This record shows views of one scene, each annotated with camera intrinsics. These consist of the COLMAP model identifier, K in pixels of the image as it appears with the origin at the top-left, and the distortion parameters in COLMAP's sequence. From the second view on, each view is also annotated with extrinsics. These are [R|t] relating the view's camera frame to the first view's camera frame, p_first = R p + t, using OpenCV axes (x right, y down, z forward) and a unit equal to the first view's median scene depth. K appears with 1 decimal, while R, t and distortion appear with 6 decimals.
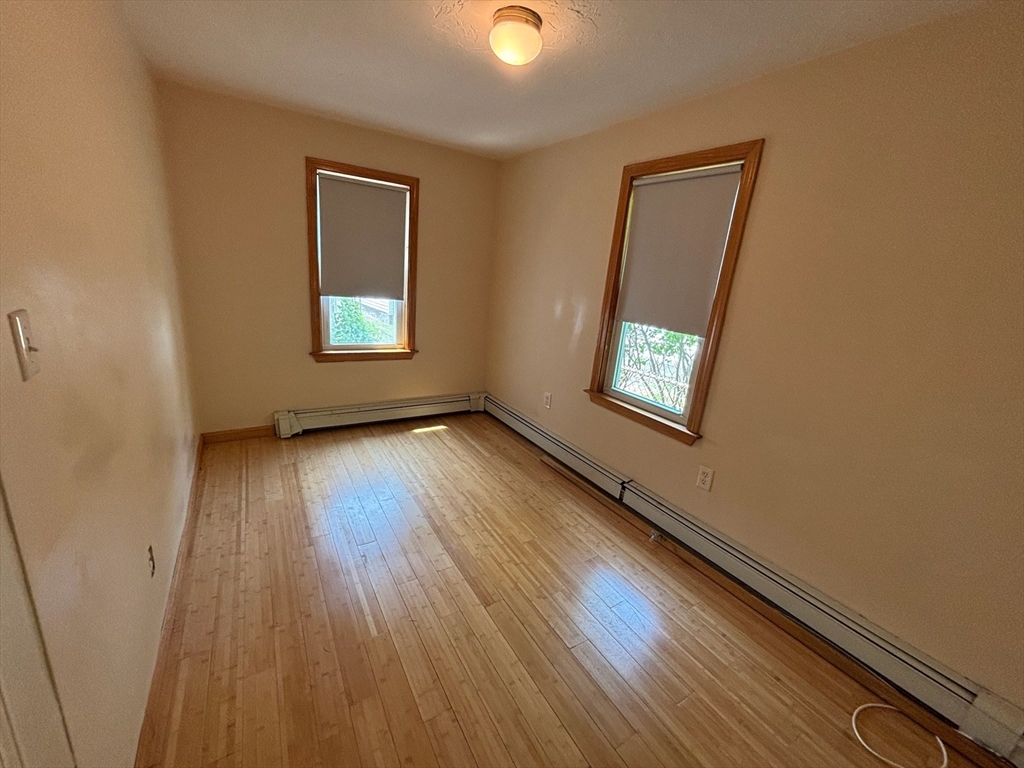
lens RADIAL K [[413.5, 0, 511.1], [0, 413.5, 383.3], [0, 0, 1]] dist [-0.000948, 0.000089]
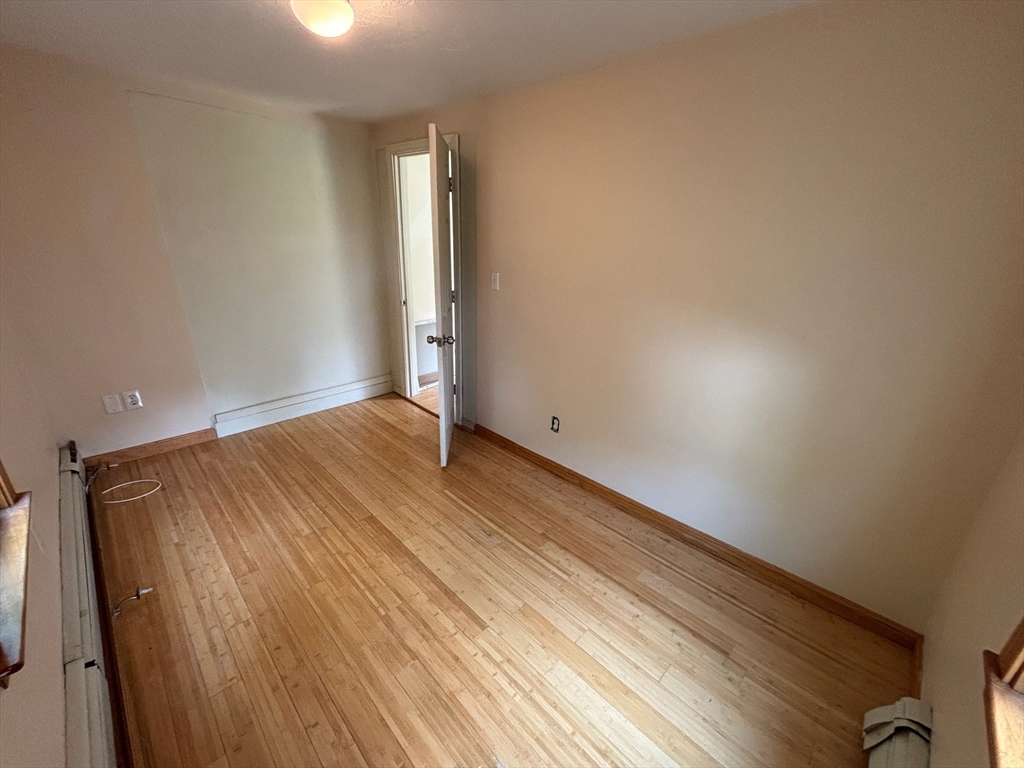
lens RADIAL K [[413.5, 0, 511.0], [0, 413.5, 384.8], [0, 0, 1]] dist [-0.000948, 0.000089]
pose [[-0.965154, -0.017337, -0.261108, -0.113291], [-0.165724, 0.812699, 0.558619, -0.495189], [0.202517, 0.582425, -0.787253, 1.555116]]
